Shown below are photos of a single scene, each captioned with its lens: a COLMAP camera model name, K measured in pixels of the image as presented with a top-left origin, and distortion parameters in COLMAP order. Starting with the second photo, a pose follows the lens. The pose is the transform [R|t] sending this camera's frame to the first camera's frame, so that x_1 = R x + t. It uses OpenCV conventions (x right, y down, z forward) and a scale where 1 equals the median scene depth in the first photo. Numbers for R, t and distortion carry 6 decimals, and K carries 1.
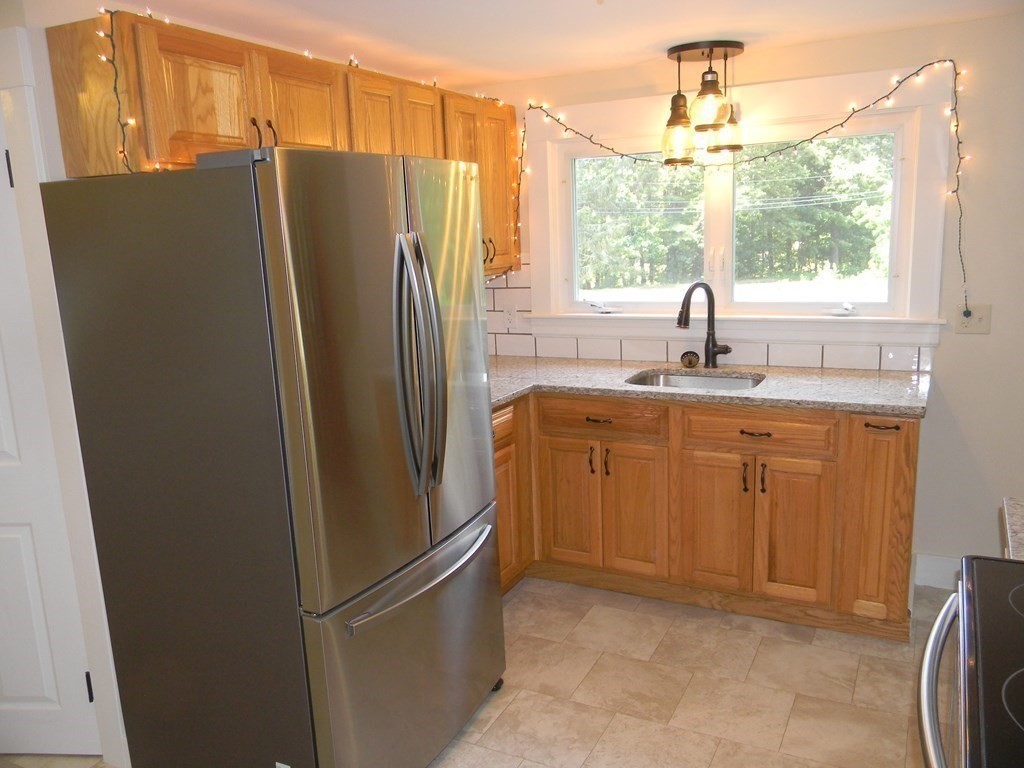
lens RADIAL K [[823.7, 0, 516.6], [0, 823.7, 390.6], [0, 0, 1]] dist [0.012615, -0.014378]
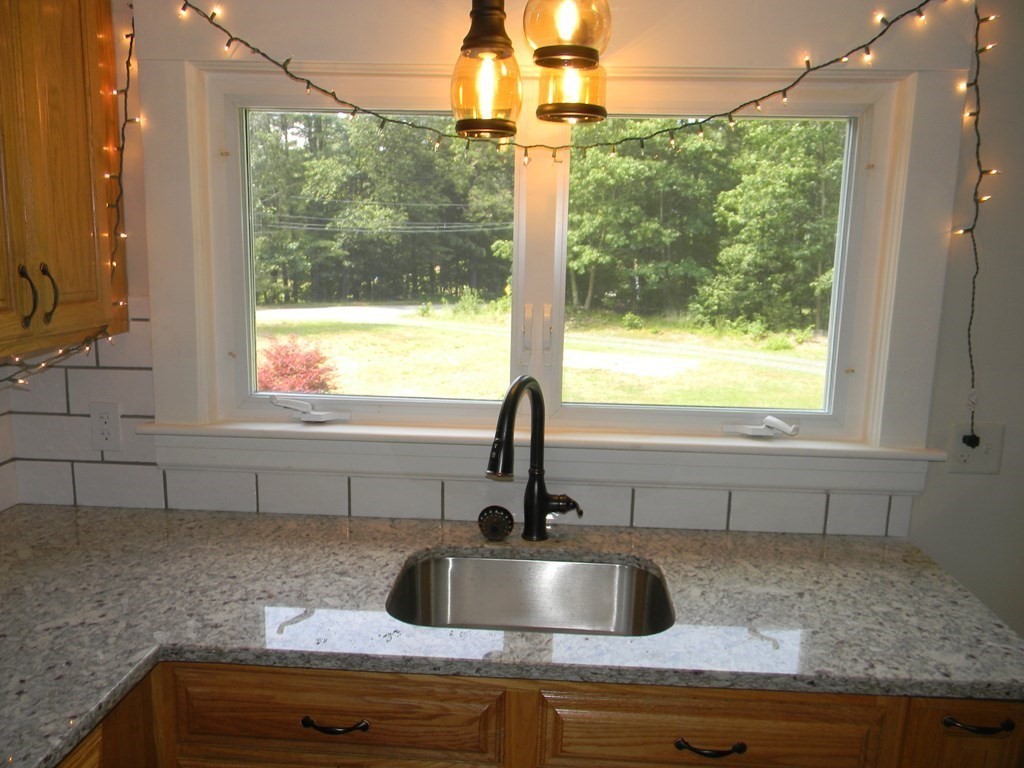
lens RADIAL K [[823.7, 0, 516.6], [0, 823.7, 390.6], [0, 0, 1]] dist [0.012615, -0.014378]
pose [[0.910586, -0.012665, 0.413125, 0.012800], [0.021357, 0.999637, -0.016427, -0.110330], [-0.412767, 0.023782, 0.910526, 0.527084]]
